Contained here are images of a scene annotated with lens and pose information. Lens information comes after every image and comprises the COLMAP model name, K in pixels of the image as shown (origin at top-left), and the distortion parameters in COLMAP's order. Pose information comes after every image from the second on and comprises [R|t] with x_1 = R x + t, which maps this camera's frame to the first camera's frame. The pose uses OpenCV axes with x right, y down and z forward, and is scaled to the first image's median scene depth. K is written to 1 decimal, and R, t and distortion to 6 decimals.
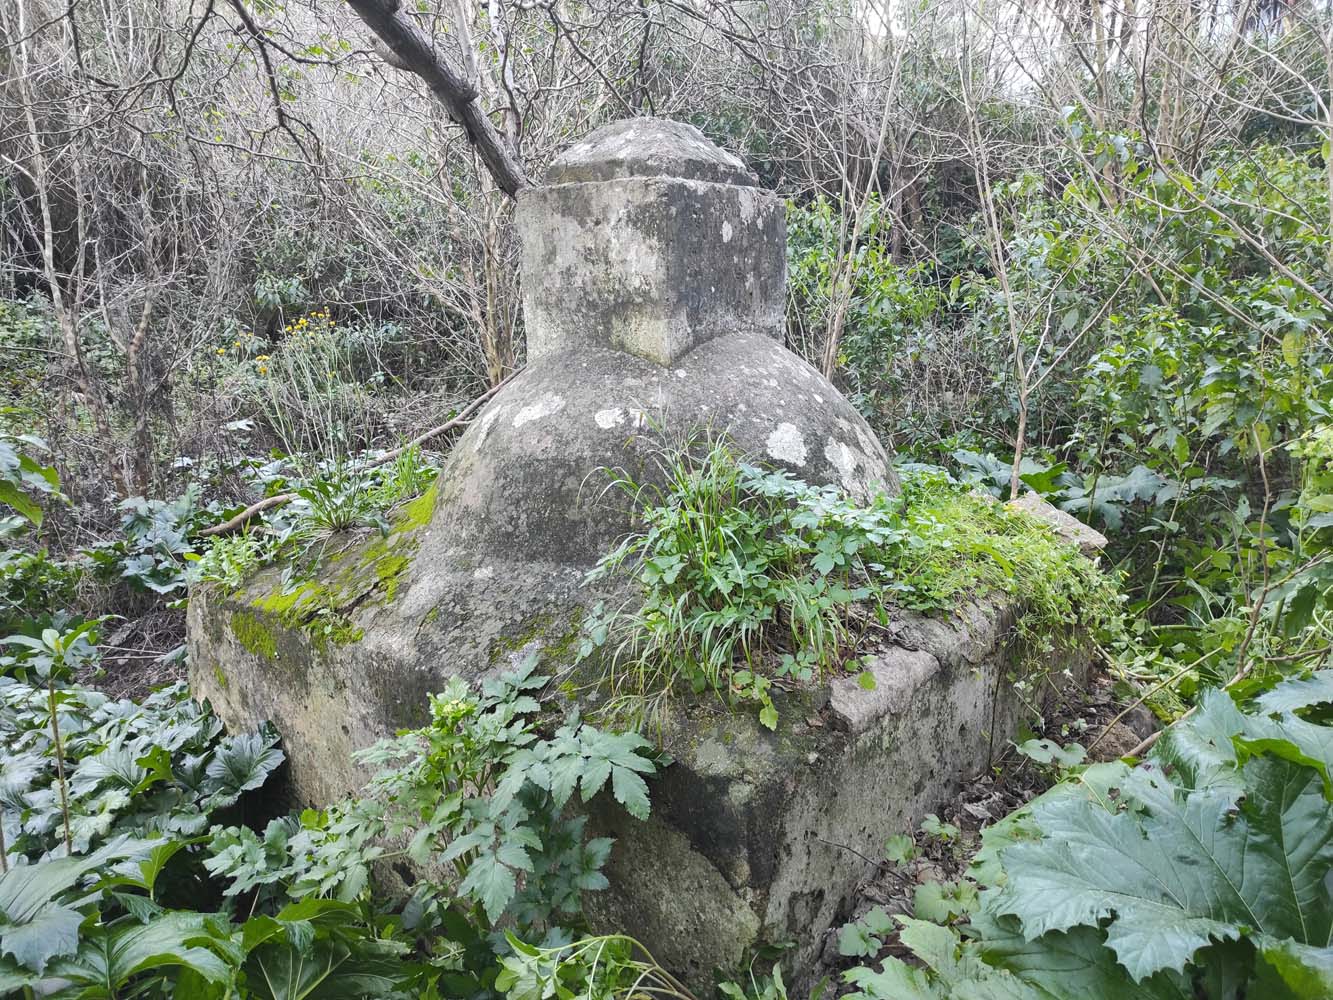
lens RADIAL K [[976.0, 0, 672.2], [0, 976.0, 502.2], [0, 0, 1]] dist [0.059071, -0.050544]
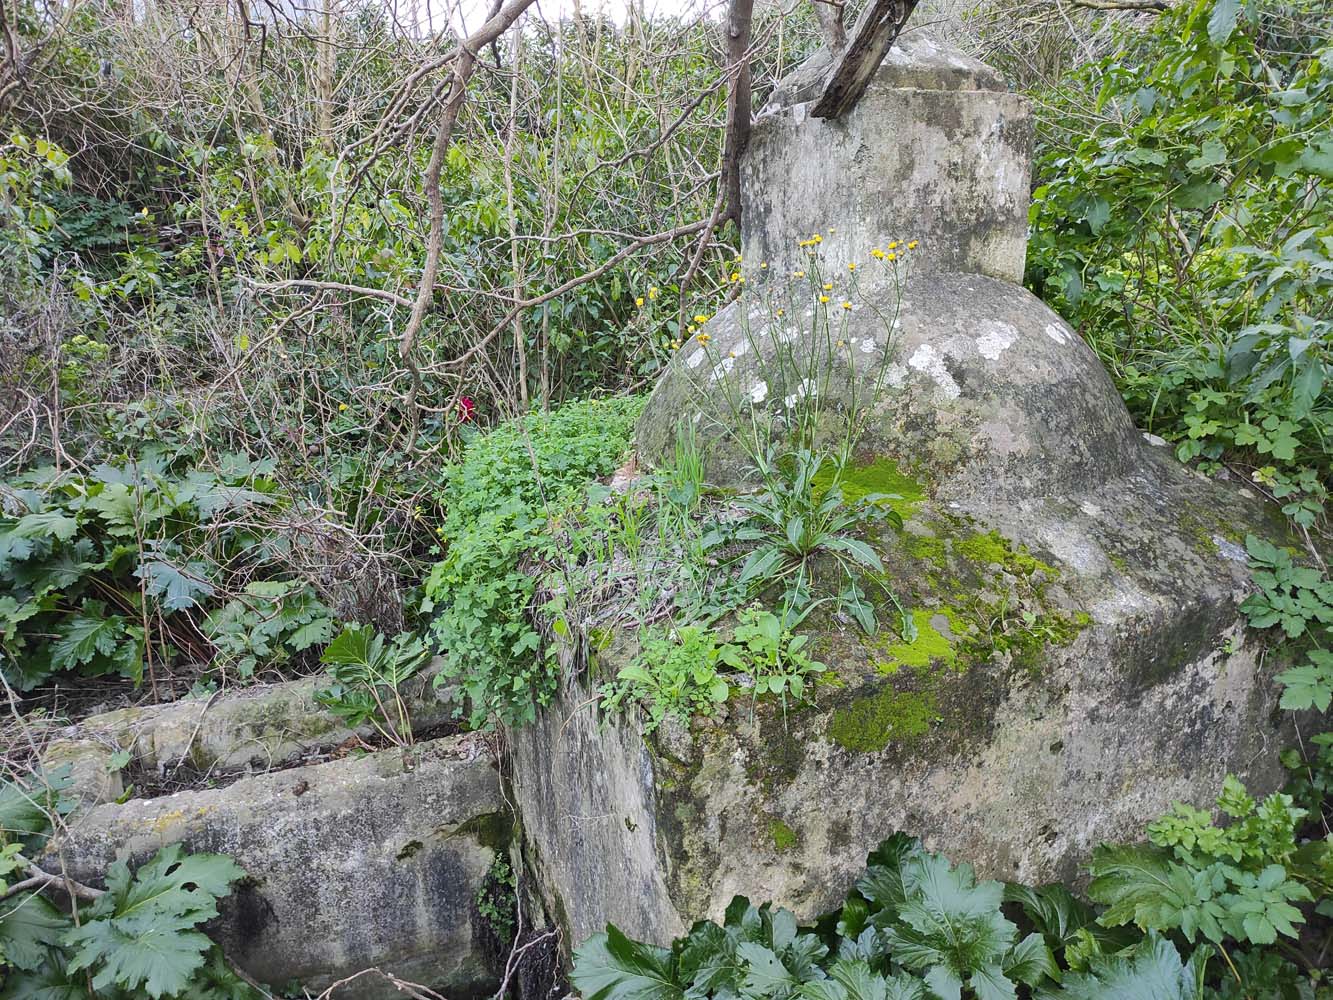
lens RADIAL K [[976.0, 0, 676.4], [0, 976.0, 501.7], [0, 0, 1]] dist [0.059071, -0.050544]
pose [[0.452346, -0.229971, 0.861682, -1.121339], [0.223222, 0.964623, 0.140263, -0.145761], [-0.863455, 0.128899, 0.487678, 0.847658]]
